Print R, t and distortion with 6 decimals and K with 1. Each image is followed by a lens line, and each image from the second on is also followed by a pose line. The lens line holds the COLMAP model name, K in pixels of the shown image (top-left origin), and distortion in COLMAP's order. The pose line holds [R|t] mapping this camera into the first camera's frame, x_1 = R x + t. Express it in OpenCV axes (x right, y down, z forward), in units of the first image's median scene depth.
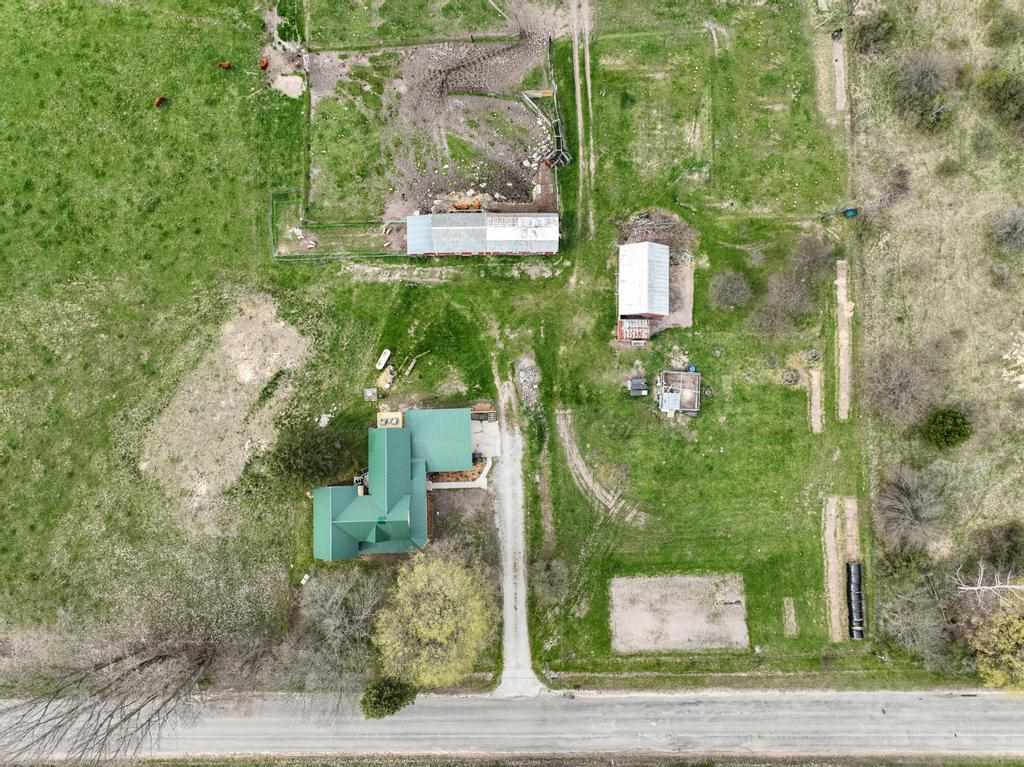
lens RADIAL K [[715.8, 0, 512.0], [0, 715.8, 383.5], [0, 0, 1]] dist [0.005692, 0.007368]
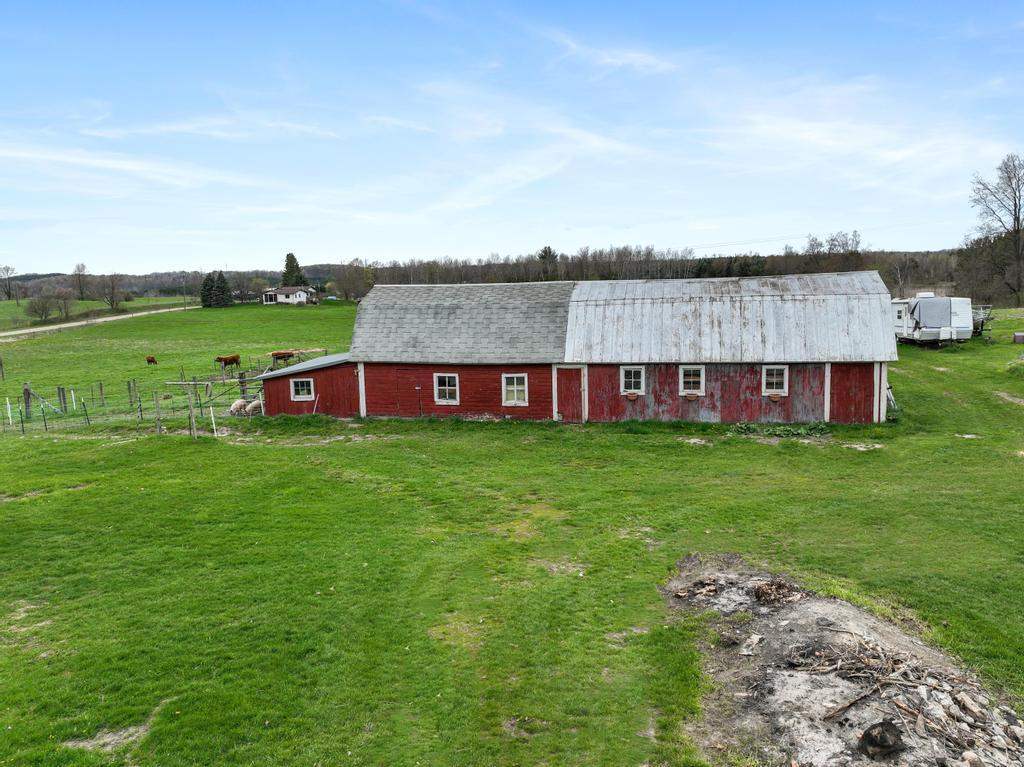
lens RADIAL K [[753.4, 0, 505.4], [0, 753.4, 383.7], [0, 0, 1]] dist [0.008293, 0.003925]
pose [[0.972944, -0.003172, -0.231020, 0.003062], [-0.224896, 0.216090, -0.950120, 0.055112], [0.052935, 0.976368, 0.209530, 0.964436]]
